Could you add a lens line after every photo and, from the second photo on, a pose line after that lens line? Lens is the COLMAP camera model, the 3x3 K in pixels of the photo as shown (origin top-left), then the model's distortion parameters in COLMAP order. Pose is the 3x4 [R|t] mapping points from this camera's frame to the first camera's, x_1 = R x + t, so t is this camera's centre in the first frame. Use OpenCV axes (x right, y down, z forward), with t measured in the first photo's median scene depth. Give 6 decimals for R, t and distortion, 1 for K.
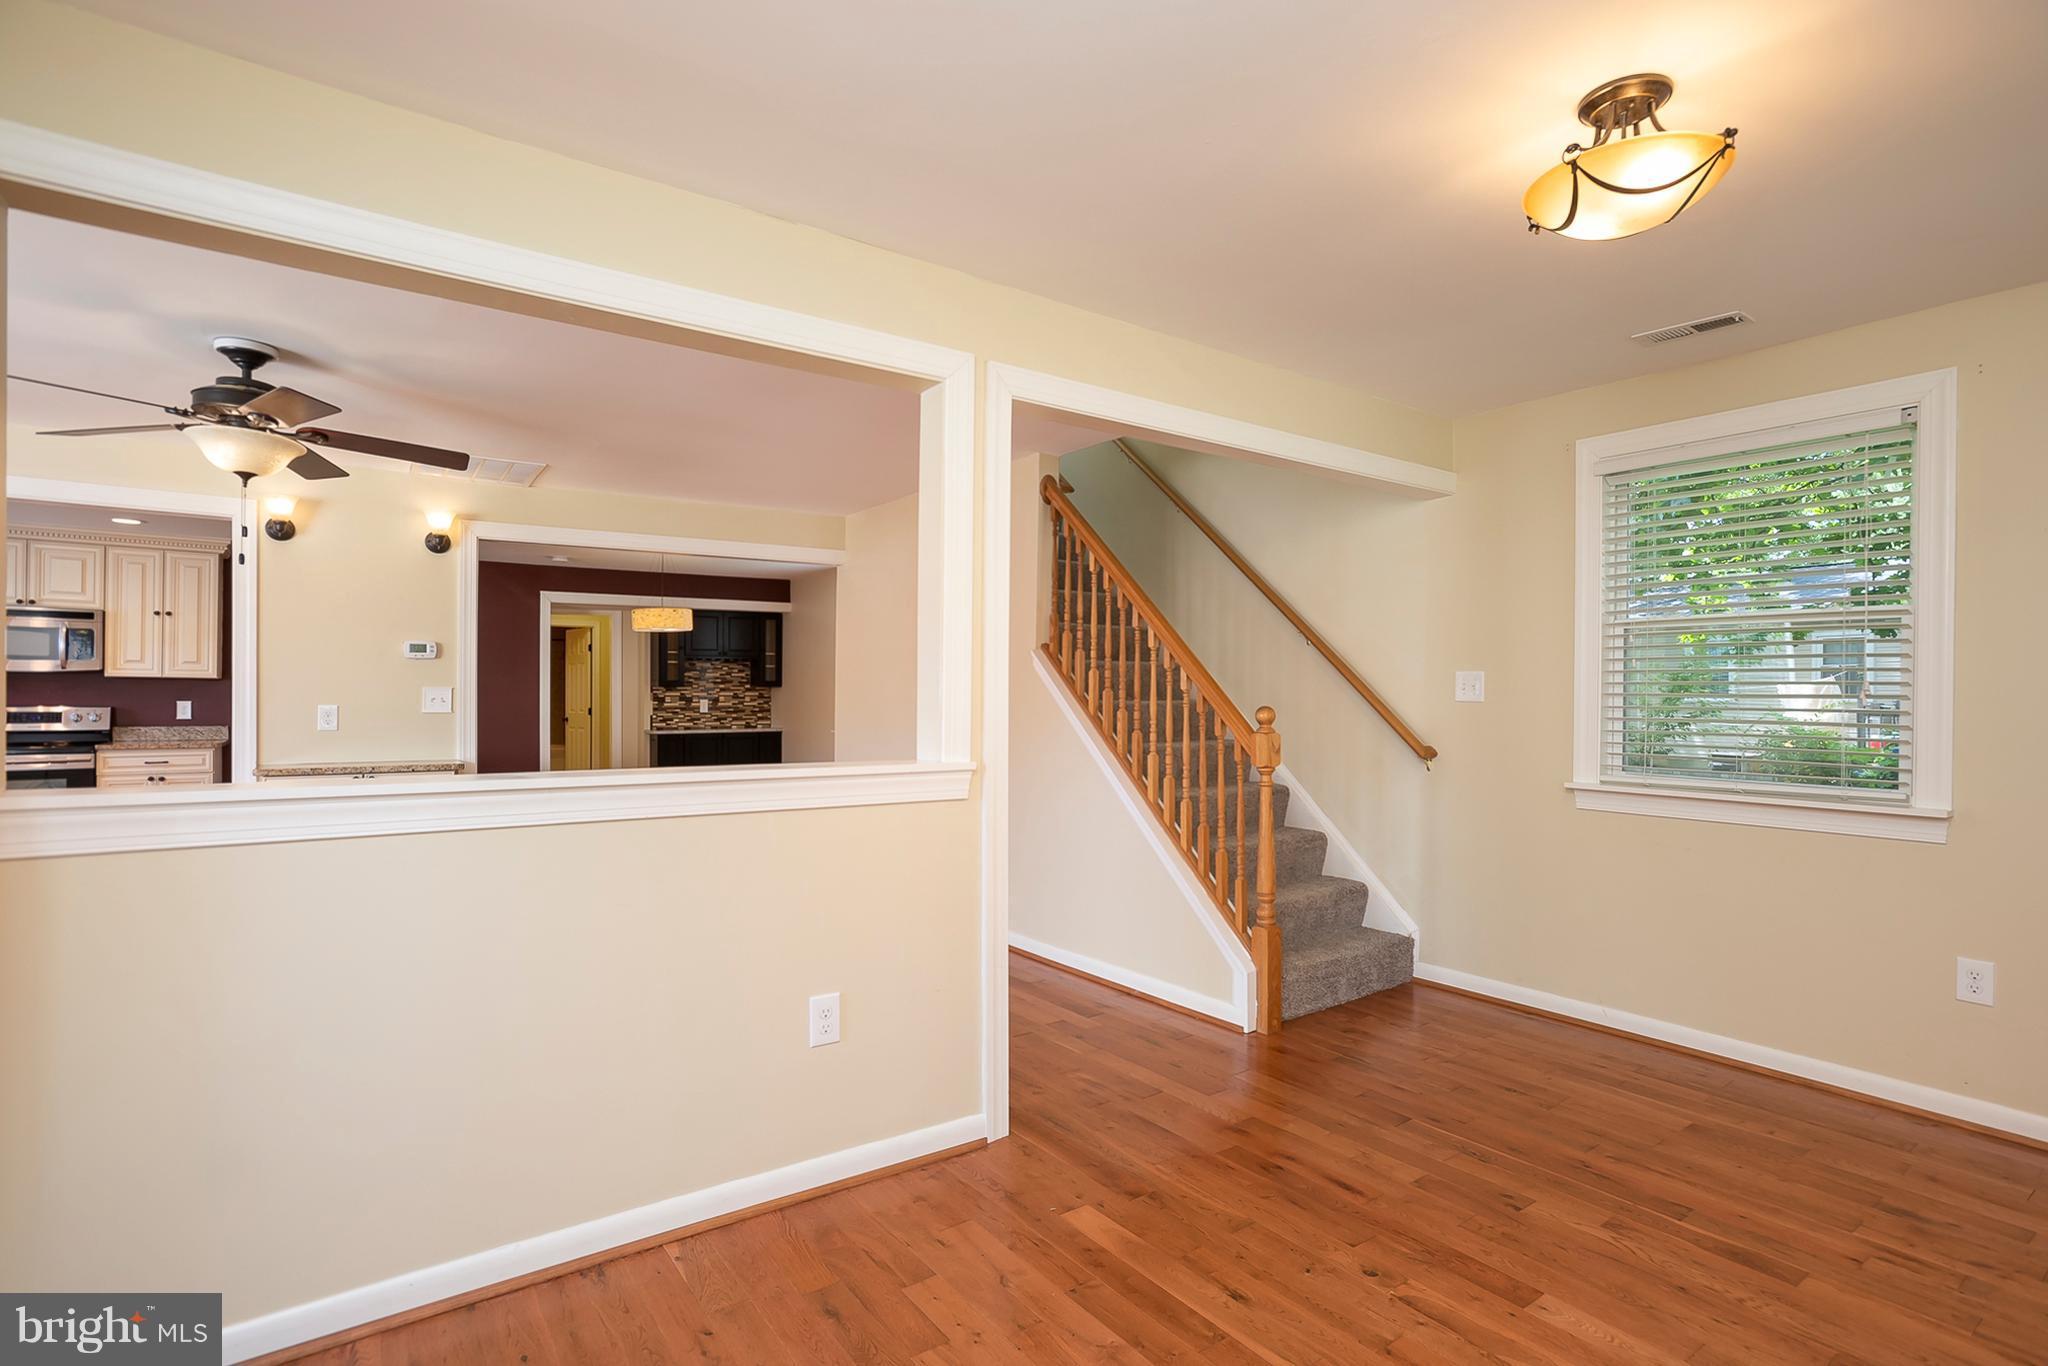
lens RADIAL K [[994.3, 0, 1040.5], [0, 994.3, 698.0], [0, 0, 1]] dist [-0.024201, 0.012038]
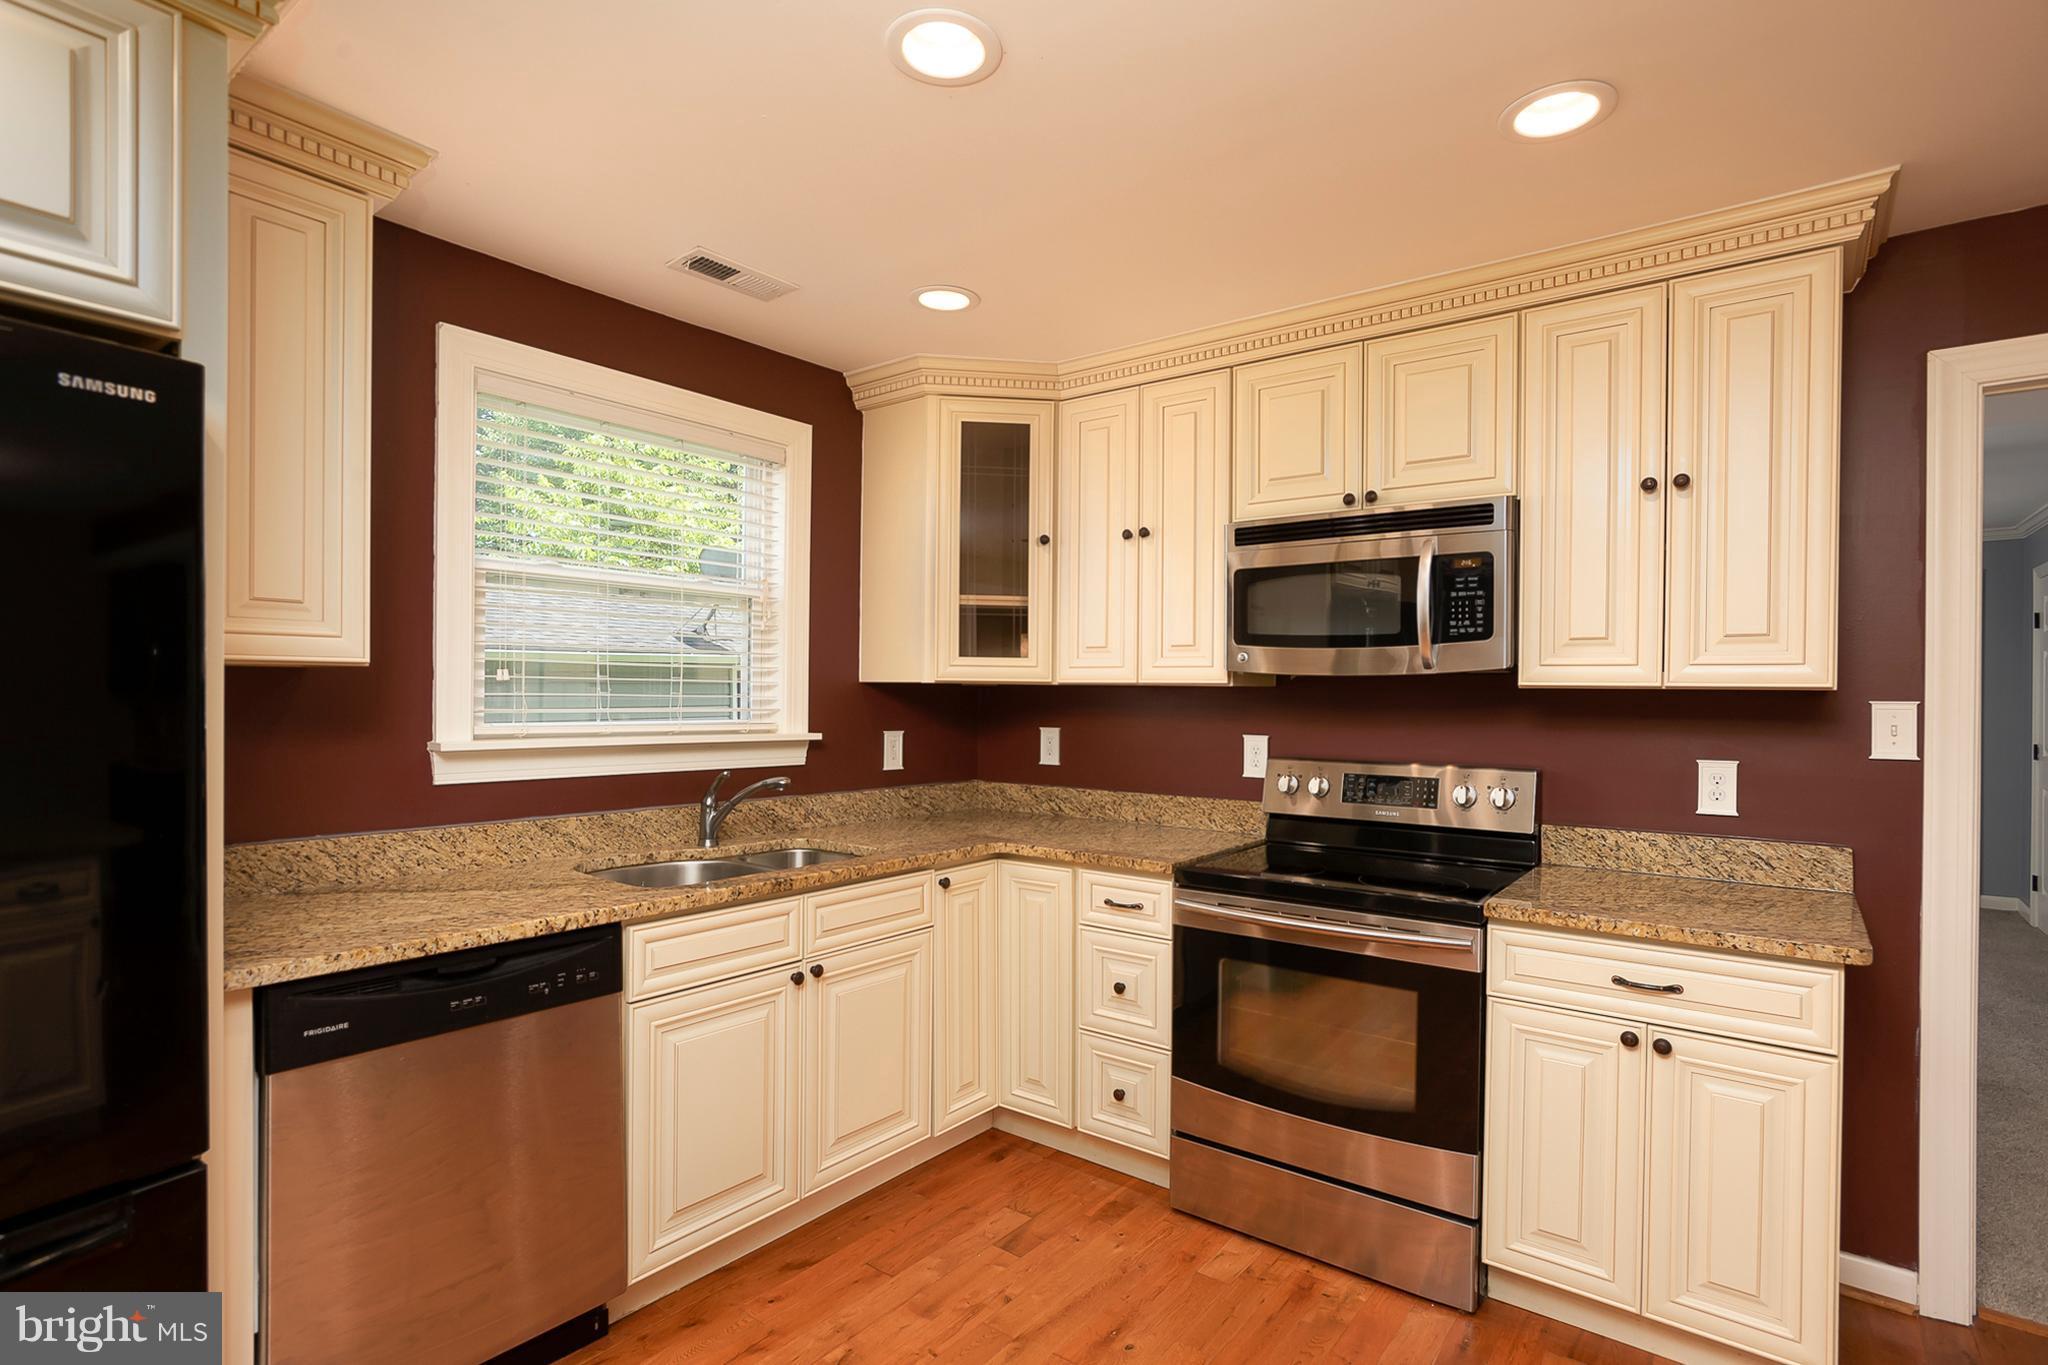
lens RADIAL K [[994.3, 0, 1051.5], [0, 994.3, 700.3], [0, 0, 1]] dist [-0.024201, 0.012038]
pose [[0.303400, 0.001748, -0.952862, -0.651792], [-0.006855, 0.999976, -0.000348, -0.015658], [0.952839, 0.006638, 0.303405, 0.717417]]
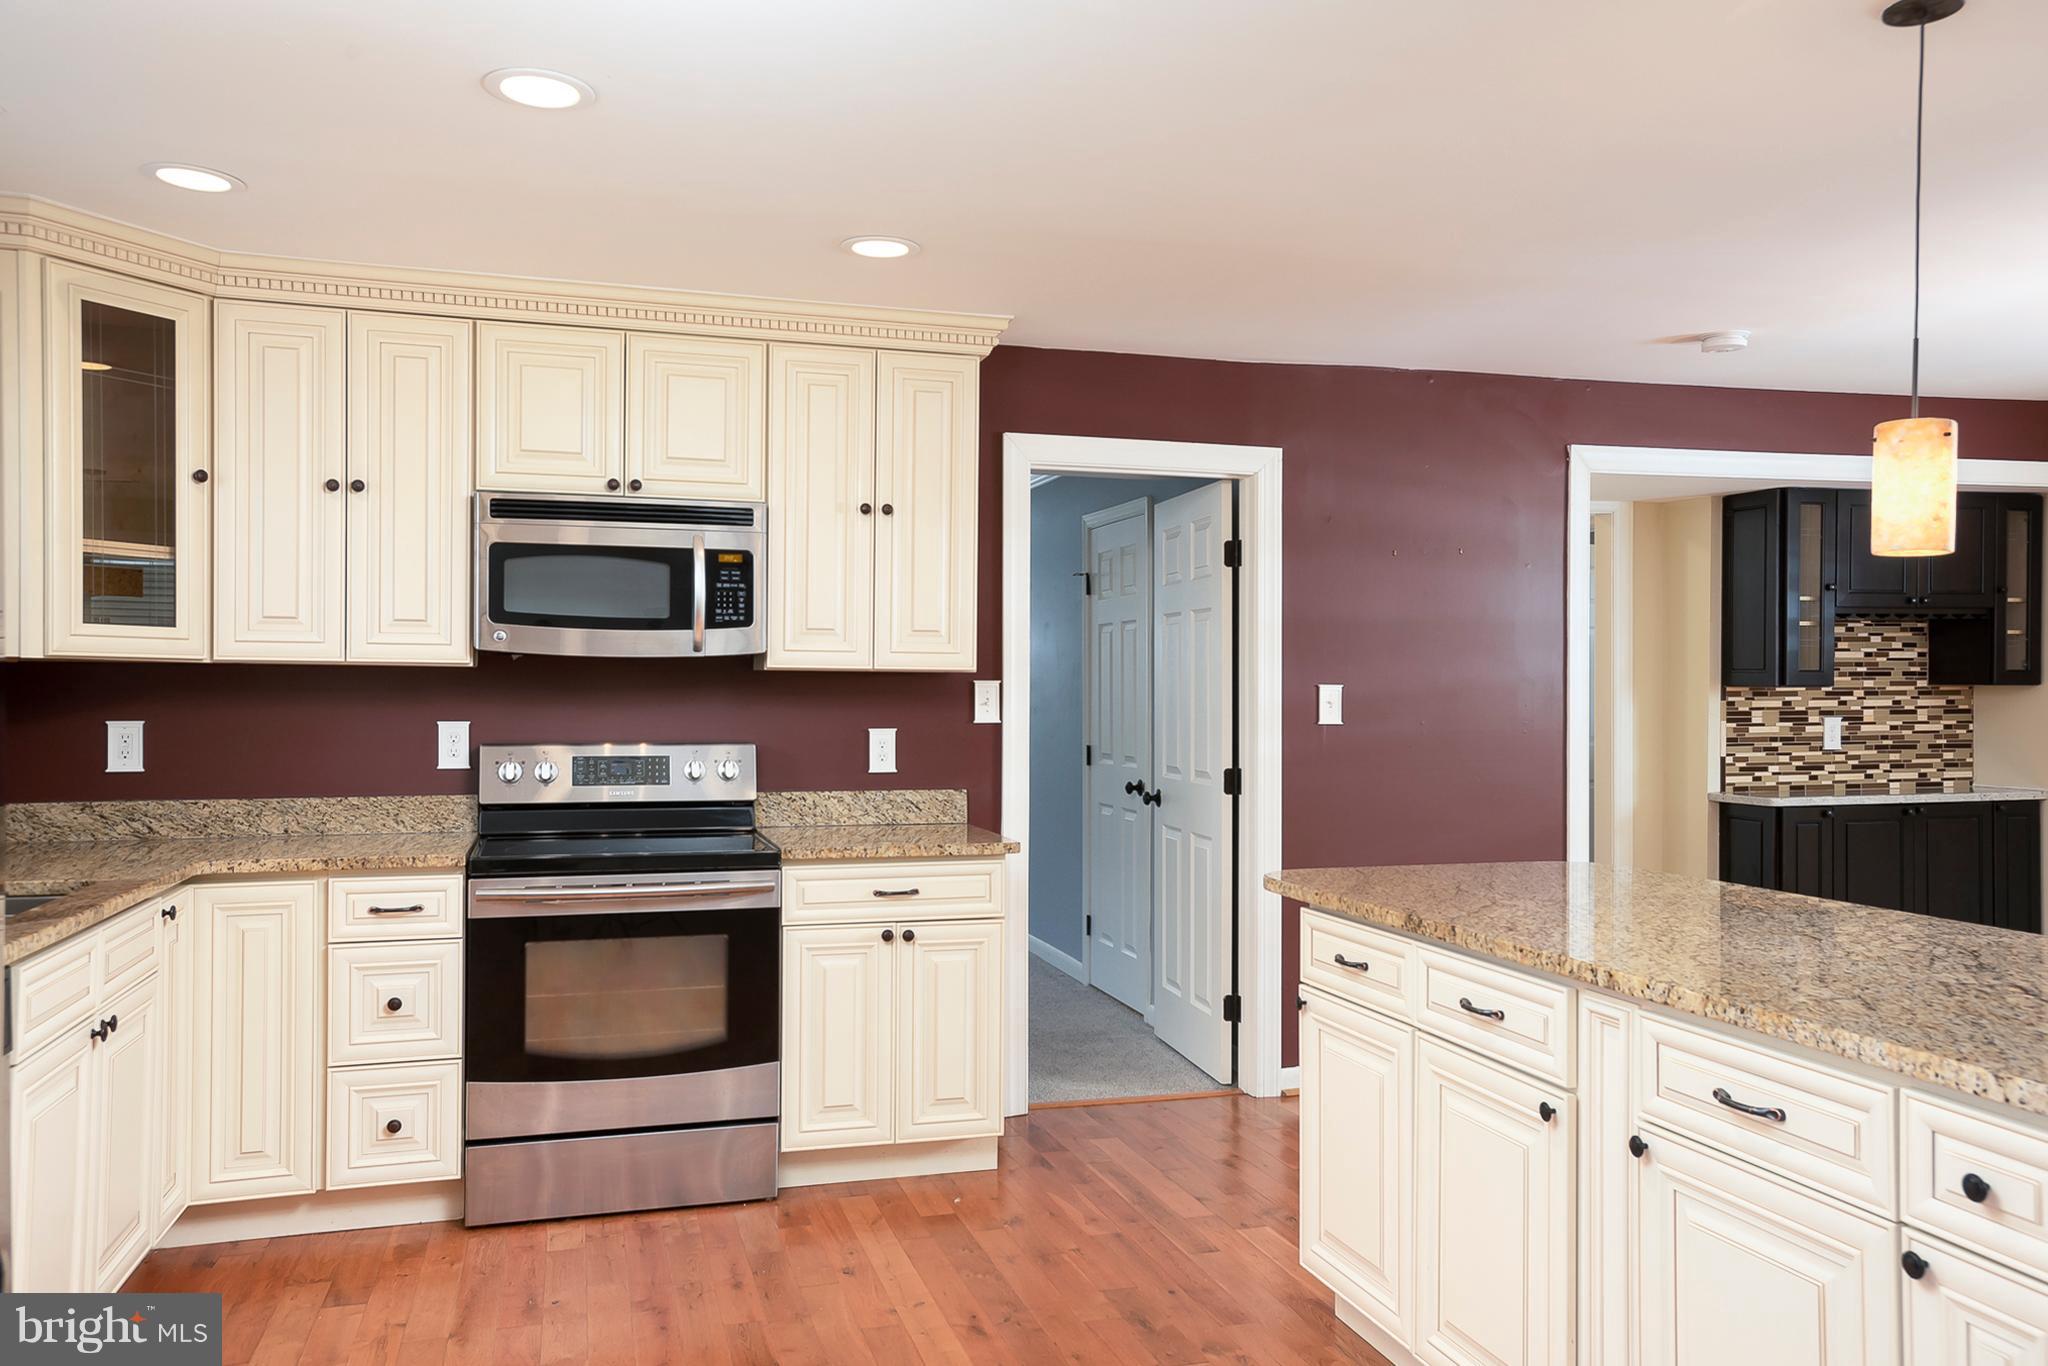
lens RADIAL K [[1520.0, 0, 1013.4], [0, 1520.0, 680.7], [0, 0, 1]] dist [0.023198, 0.012148]
pose [[0.941483, -0.005616, -0.337014, -0.631399], [0.001781, 0.999930, -0.011689, -0.009529], [0.337056, 0.010405, 0.941427, 0.438346]]
